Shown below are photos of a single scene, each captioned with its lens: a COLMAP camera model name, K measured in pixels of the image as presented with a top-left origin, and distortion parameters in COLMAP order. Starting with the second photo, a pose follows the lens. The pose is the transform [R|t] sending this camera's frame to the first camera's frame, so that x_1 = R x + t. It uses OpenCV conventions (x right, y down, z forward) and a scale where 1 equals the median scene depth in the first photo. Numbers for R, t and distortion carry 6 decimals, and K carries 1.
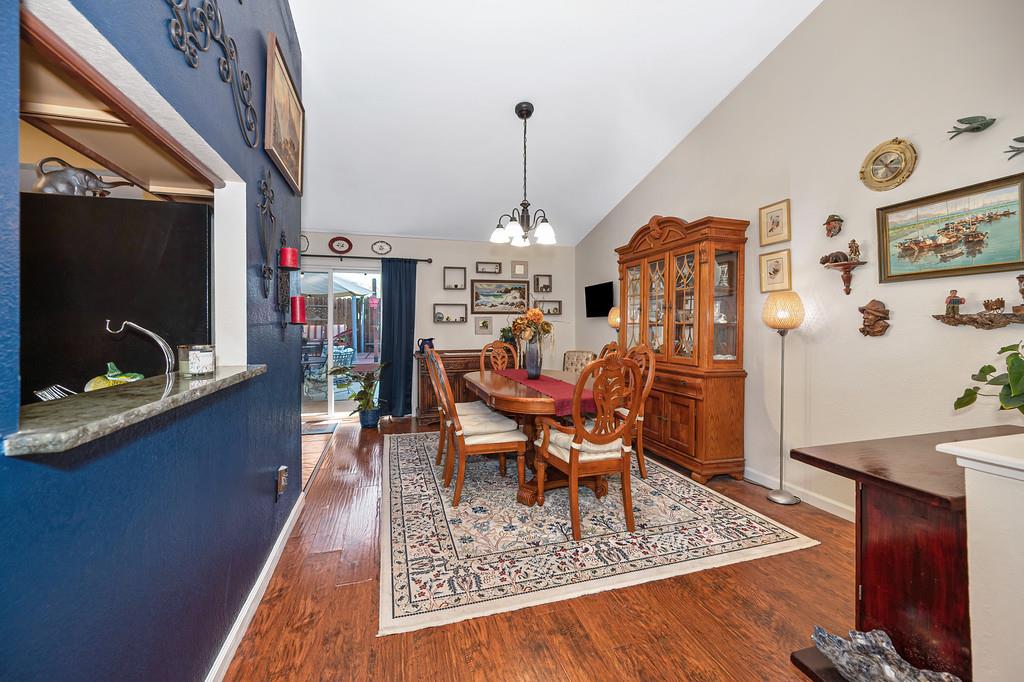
lens RADIAL K [[401.3, 0, 515.1], [0, 401.3, 326.1], [0, 0, 1]] dist [-0.005543, -0.000409]
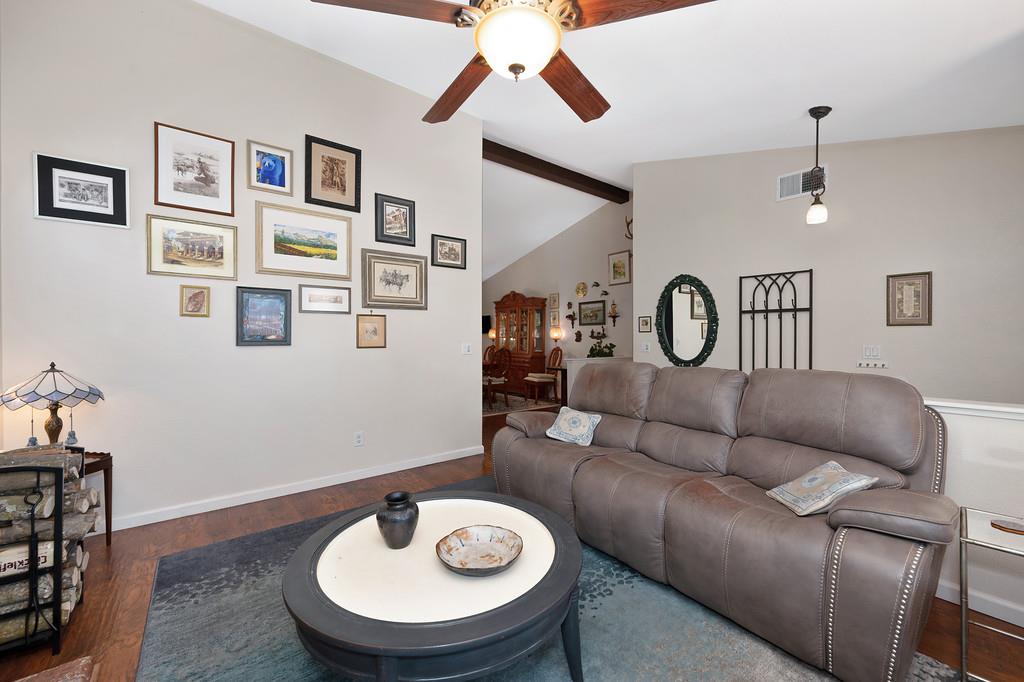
lens RADIAL K [[401.3, 0, 516.5], [0, 401.3, 339.1], [0, 0, 1]] dist [-0.005543, -0.000409]
pose [[0.928548, -0.001261, 0.371211, -0.715024], [-0.000677, 0.999987, 0.005089, -0.011706], [-0.371212, -0.004977, 0.928535, -1.701705]]
